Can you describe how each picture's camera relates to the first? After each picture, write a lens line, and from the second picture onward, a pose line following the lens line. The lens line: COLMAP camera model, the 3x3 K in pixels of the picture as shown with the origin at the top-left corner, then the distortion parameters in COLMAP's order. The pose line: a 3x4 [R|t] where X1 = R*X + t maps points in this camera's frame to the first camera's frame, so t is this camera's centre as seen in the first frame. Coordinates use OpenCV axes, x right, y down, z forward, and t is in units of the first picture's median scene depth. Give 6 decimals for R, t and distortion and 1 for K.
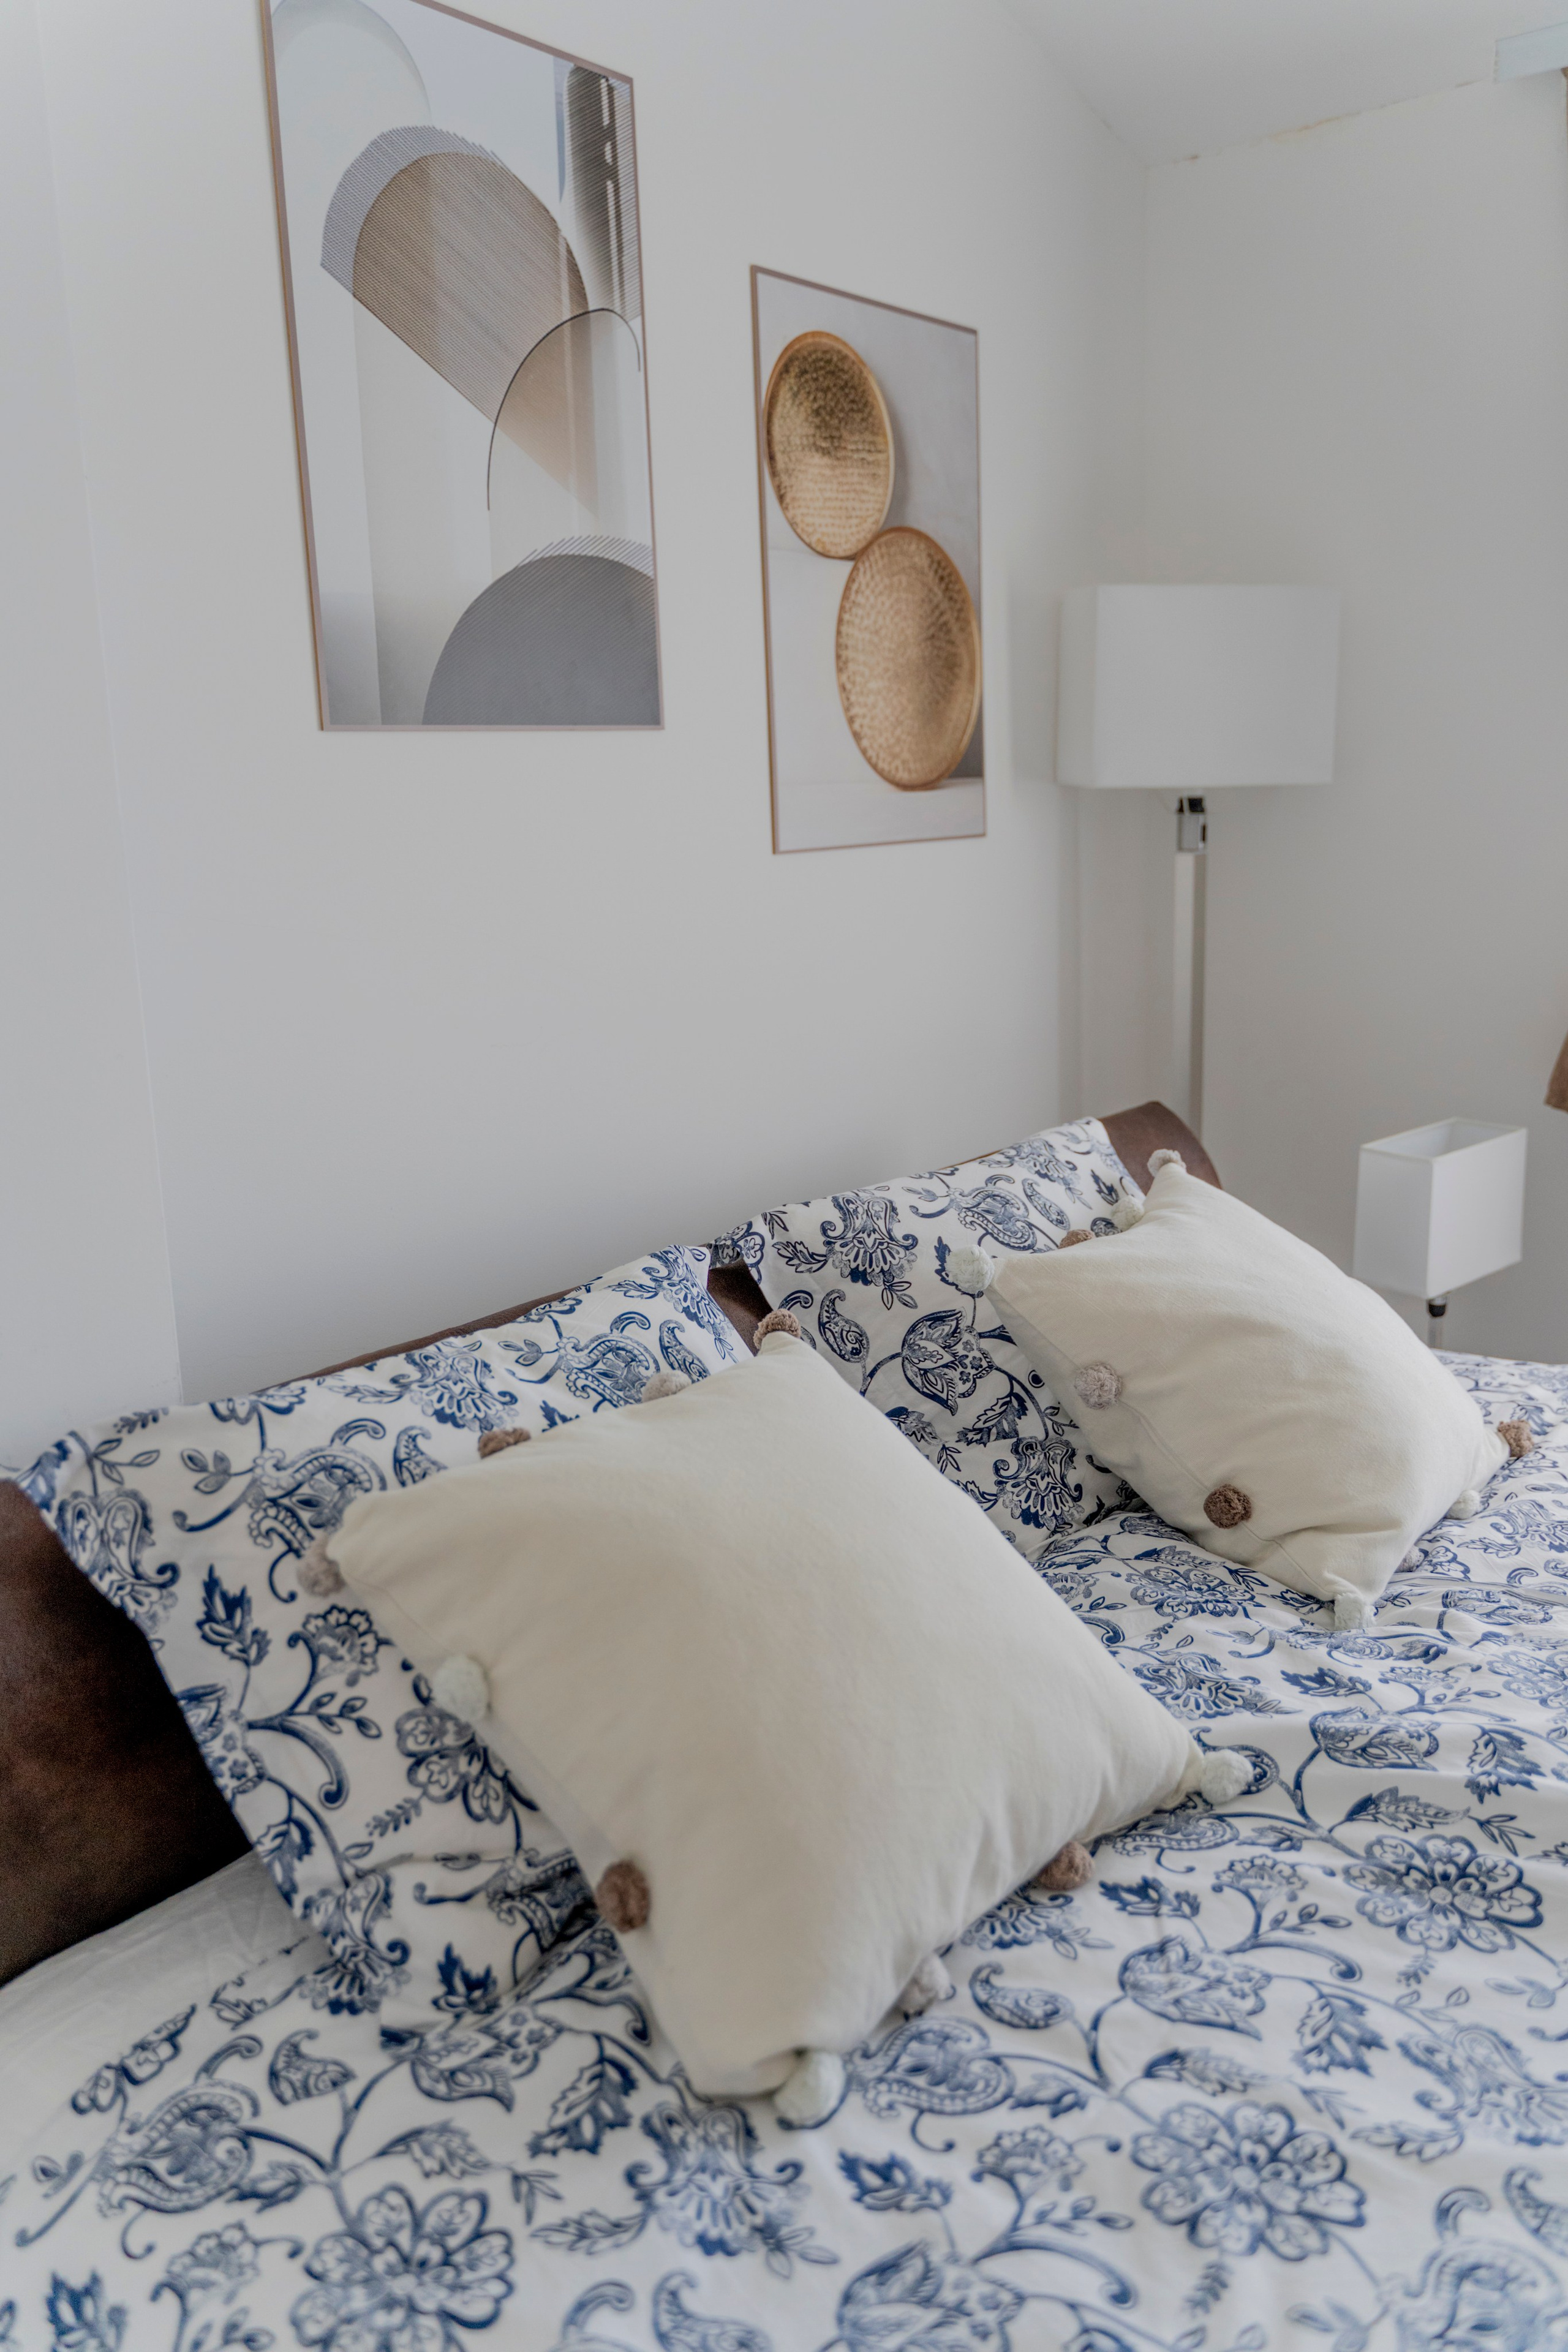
lens RADIAL K [[1878.0, 0, 784.0], [0, 1878.0, 1176.0], [0, 0, 1]] dist [0.003967, -0.006164]
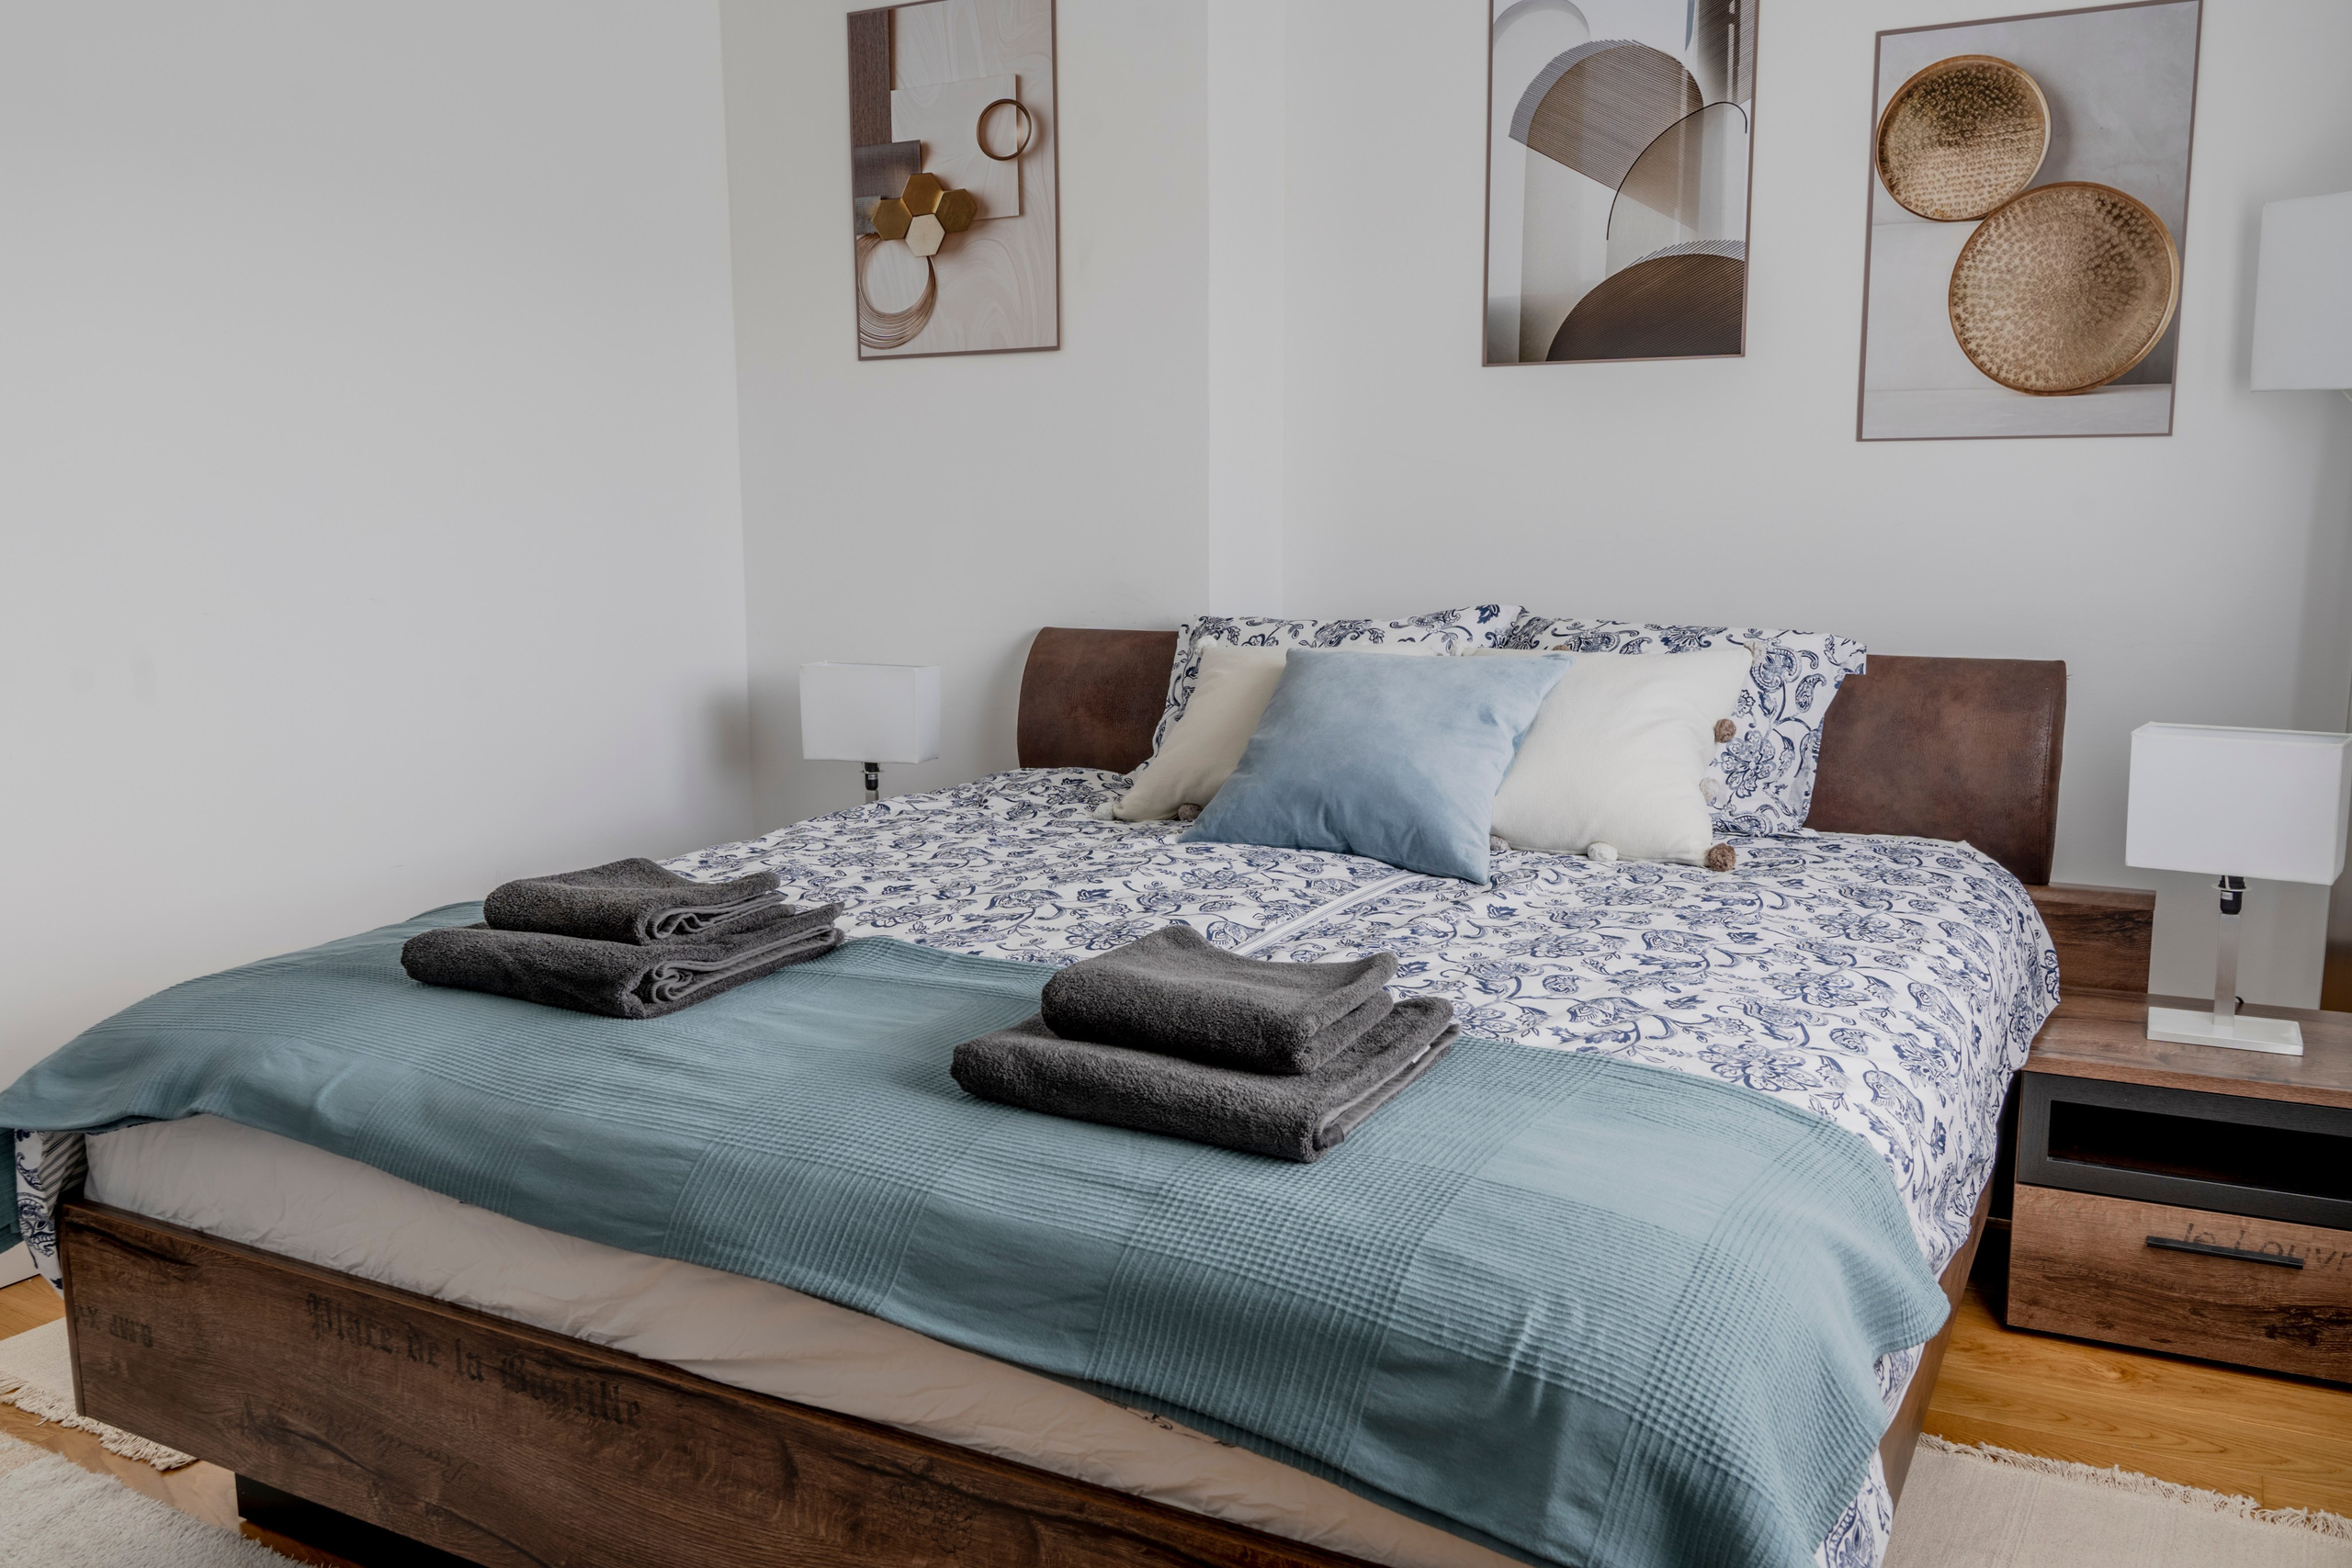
lens RADIAL K [[1896.5, 0, 1176.0], [0, 1896.5, 784.0], [0, 0, 1]] dist [-0.000571, -0.000396]
pose [[0.172511, 0.185916, -0.967303, 1.327569], [-0.201848, 0.967858, 0.150025, -0.033541], [0.964104, 0.169367, 0.204493, 0.264968]]
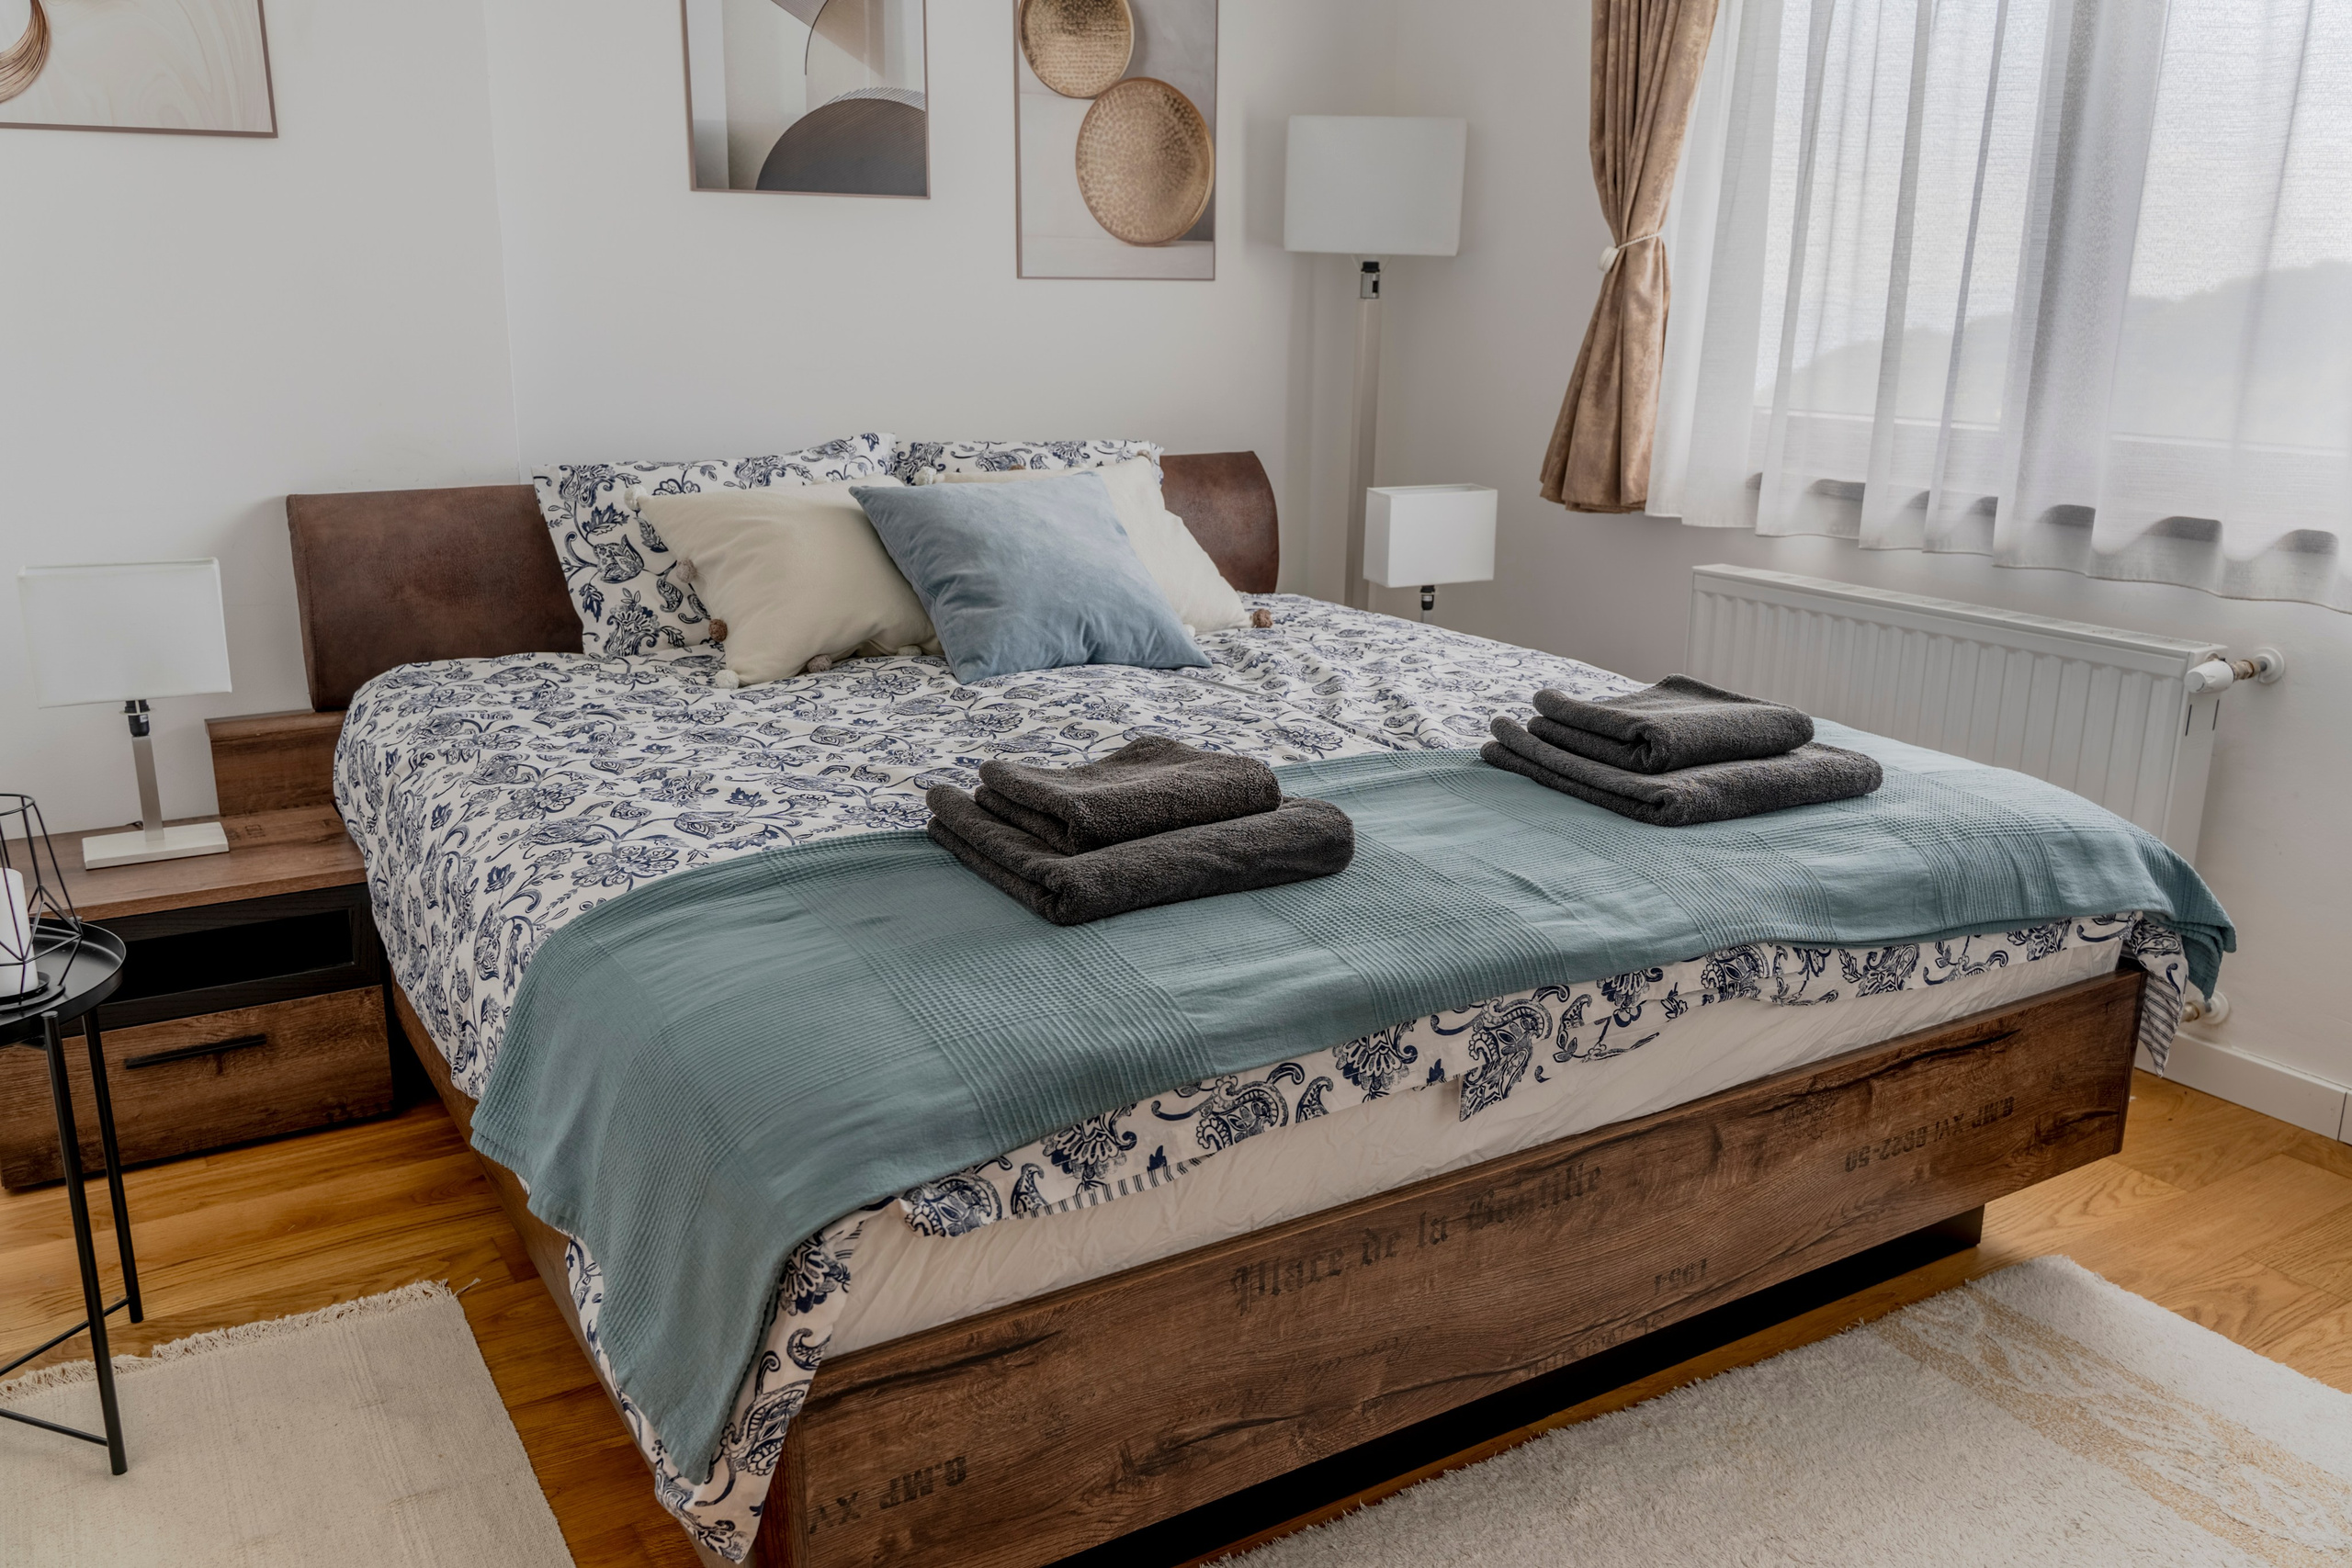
lens RADIAL K [[1877.9, 0, 1176.0], [0, 1877.9, 784.0], [0, 0, 1]] dist [0.003967, -0.006164]
pose [[0.940834, 0.128256, -0.313659, 0.711118], [-0.110383, 0.991117, 0.074173, 0.135715], [0.320386, -0.035162, 0.946634, -0.554982]]
